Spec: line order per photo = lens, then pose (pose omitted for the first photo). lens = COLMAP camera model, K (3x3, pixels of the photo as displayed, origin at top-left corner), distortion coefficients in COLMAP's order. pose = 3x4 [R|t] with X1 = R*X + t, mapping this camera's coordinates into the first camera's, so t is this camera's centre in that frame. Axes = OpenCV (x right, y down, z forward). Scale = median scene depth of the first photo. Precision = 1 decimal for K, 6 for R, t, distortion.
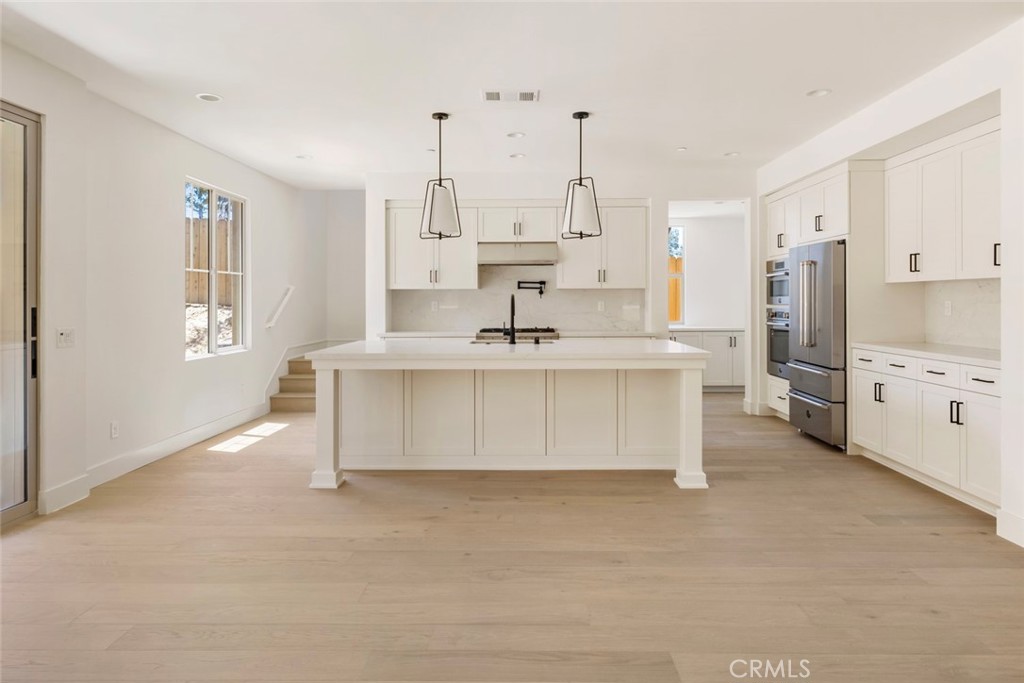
lens RADIAL K [[649.8, 0, 514.9], [0, 649.8, 309.6], [0, 0, 1]] dist [-0.001925, 0.000229]
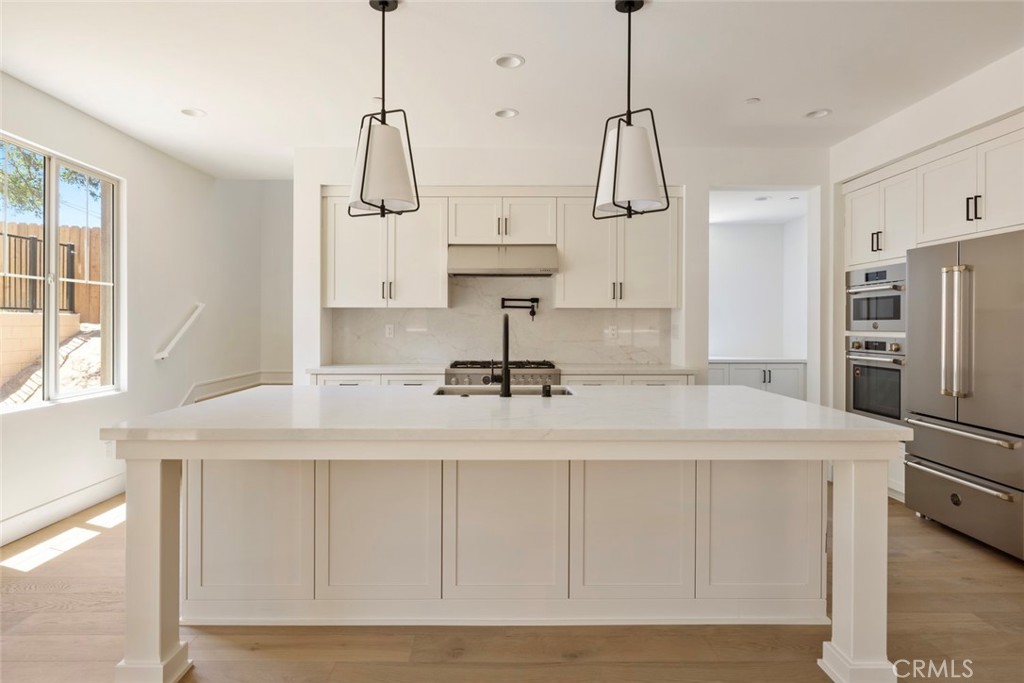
lens RADIAL K [[598.1, 0, 512.6], [0, 598.1, 324.8], [0, 0, 1]] dist [0.003070, 0.000749]
pose [[0.998637, 0.004810, 0.051966, -0.019492], [-0.004192, 0.999919, -0.011994, -0.004994], [-0.052020, 0.011760, 0.998577, 0.331581]]
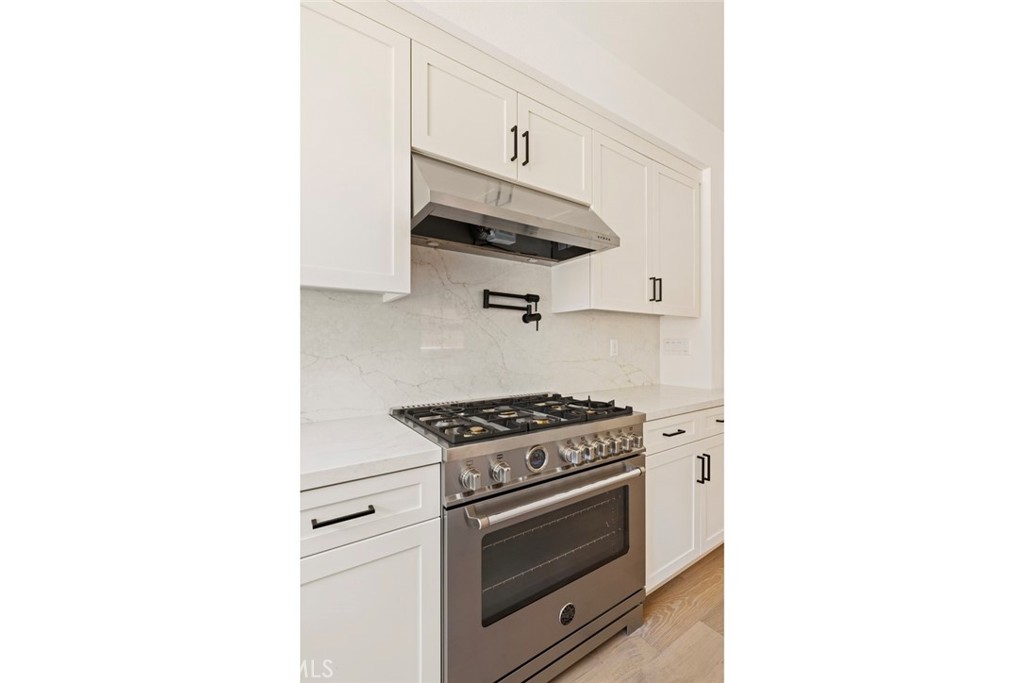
lens RADIAL K [[329.9, 0, 522.2], [0, 329.9, 343.3], [0, 0, 1]] dist [-0.012822, -0.000018]
pose [[0.808594, 0.005645, 0.588340, -0.106608], [0.006832, 0.999796, -0.018983, -0.004252], [-0.588327, 0.019369, 0.808391, 0.836990]]
